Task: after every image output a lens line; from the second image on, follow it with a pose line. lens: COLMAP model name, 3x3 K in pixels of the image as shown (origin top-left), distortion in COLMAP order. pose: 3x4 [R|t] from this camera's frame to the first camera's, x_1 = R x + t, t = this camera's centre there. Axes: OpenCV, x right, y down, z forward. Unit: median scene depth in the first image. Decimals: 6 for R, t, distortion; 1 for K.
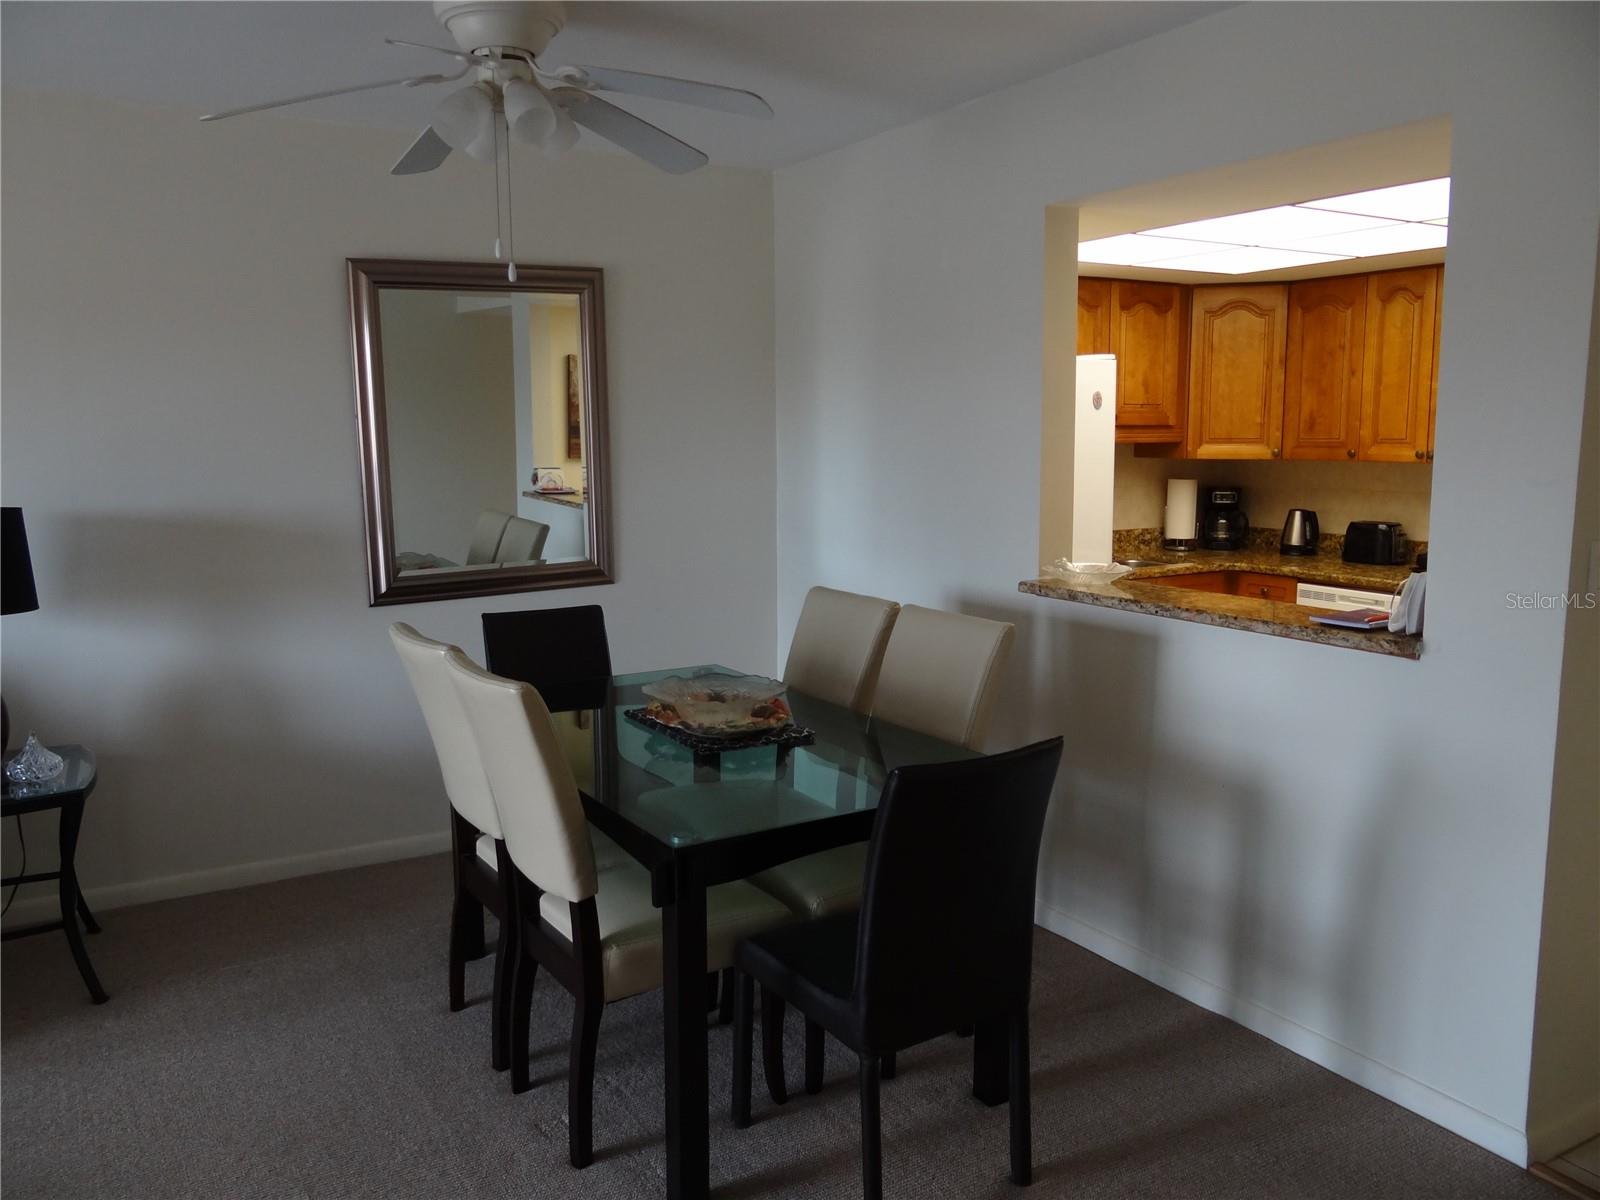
lens RADIAL K [[1266.3, 0, 800.0], [0, 1266.3, 600.0], [0, 0, 1]] dist [0.002034, -0.002532]
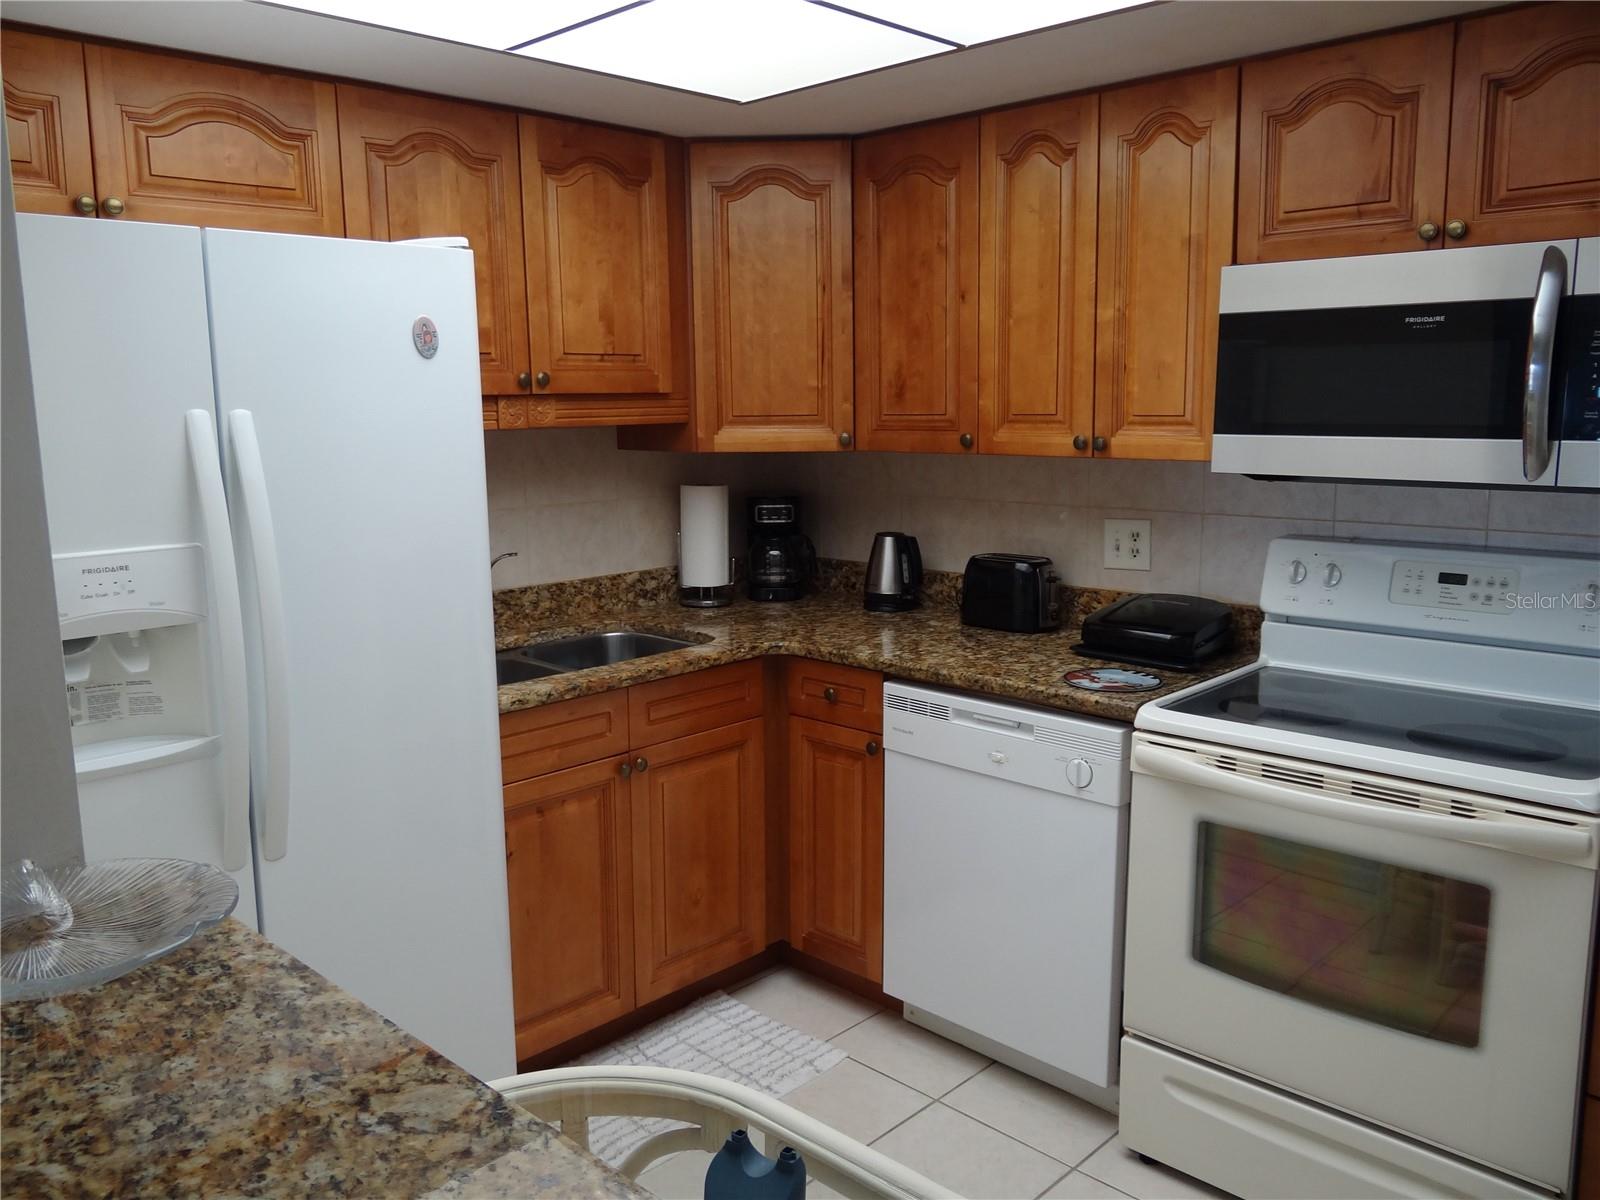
lens RADIAL K [[1250.1, 0, 791.2], [0, 1250.1, 591.6], [0, 0, 1]] dist [0.005879, 0.000676]
pose [[0.966376, -0.048403, 0.252536, 0.208474], [0.043879, 0.998760, 0.023518, -0.062770], [-0.253361, -0.011646, 0.967302, 0.463614]]
